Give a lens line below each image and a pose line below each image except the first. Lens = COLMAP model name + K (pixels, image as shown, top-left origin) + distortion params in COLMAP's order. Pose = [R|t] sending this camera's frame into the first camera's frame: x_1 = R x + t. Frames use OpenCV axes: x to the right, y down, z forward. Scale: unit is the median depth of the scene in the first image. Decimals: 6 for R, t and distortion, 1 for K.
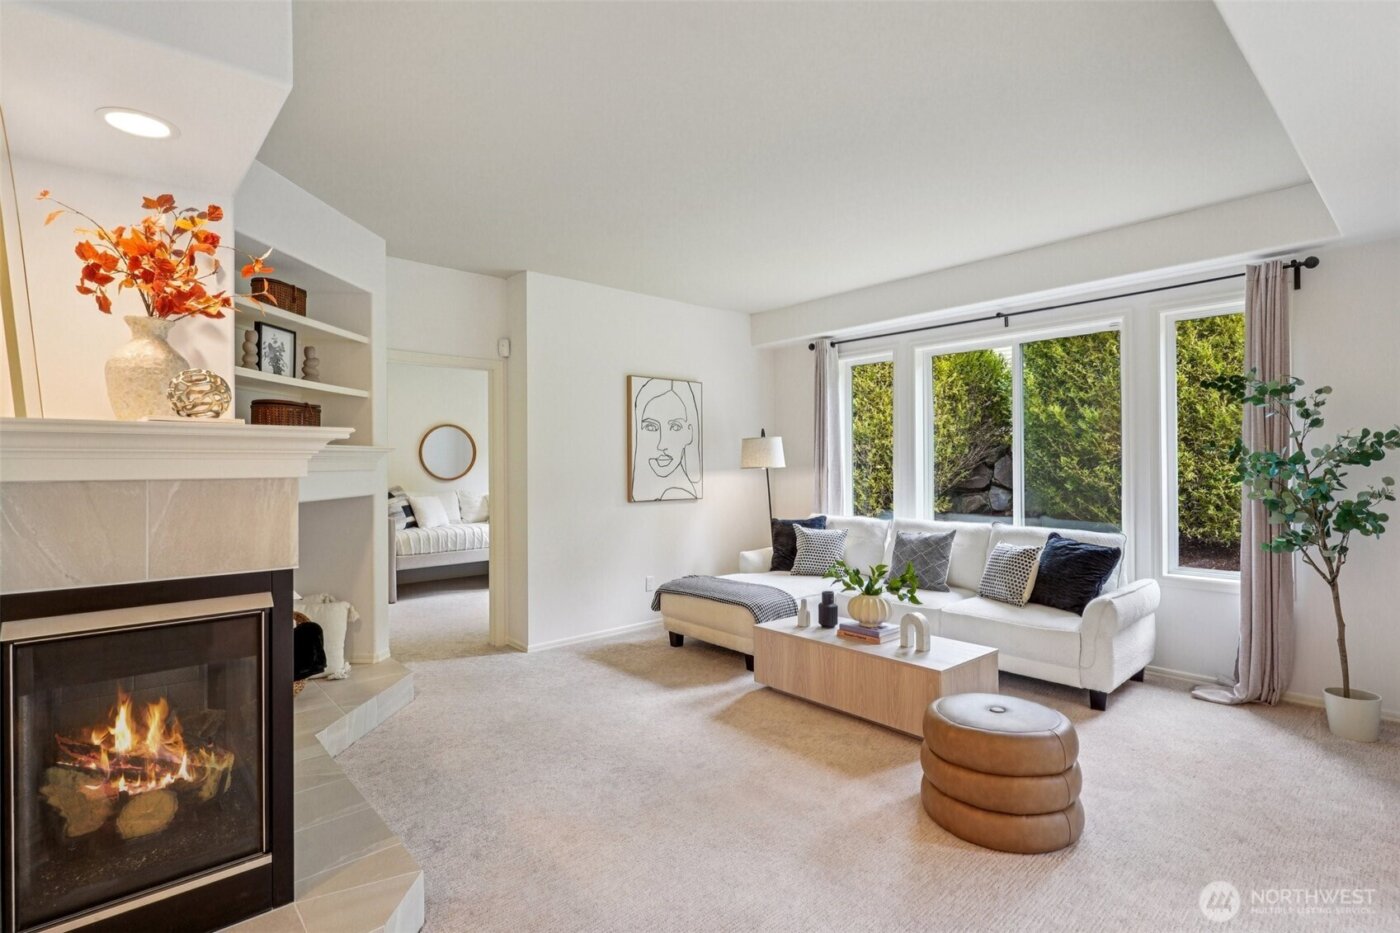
lens RADIAL K [[683.4, 0, 697.6], [0, 683.4, 466.1], [0, 0, 1]] dist [-0.000208, -0.000467]
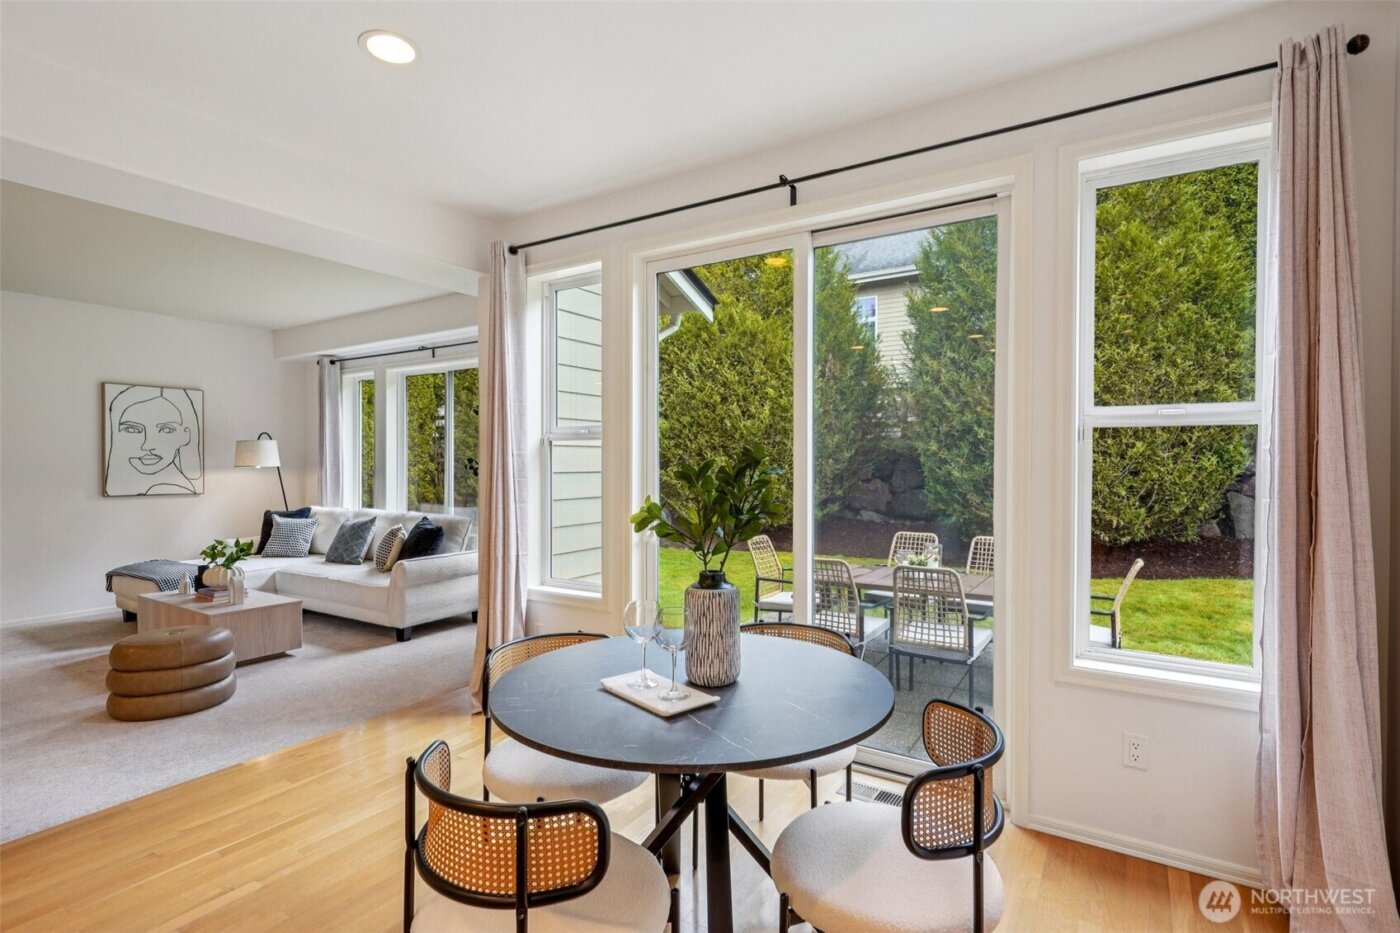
lens RADIAL K [[683.4, 0, 700.8], [0, 683.4, 469.3], [0, 0, 1]] dist [-0.000208, -0.000467]
pose [[0.960287, 0.004620, 0.278976, 0.507142], [-0.005732, 0.999979, 0.003173, -0.001016], [-0.278955, -0.004647, 0.960293, -0.325056]]
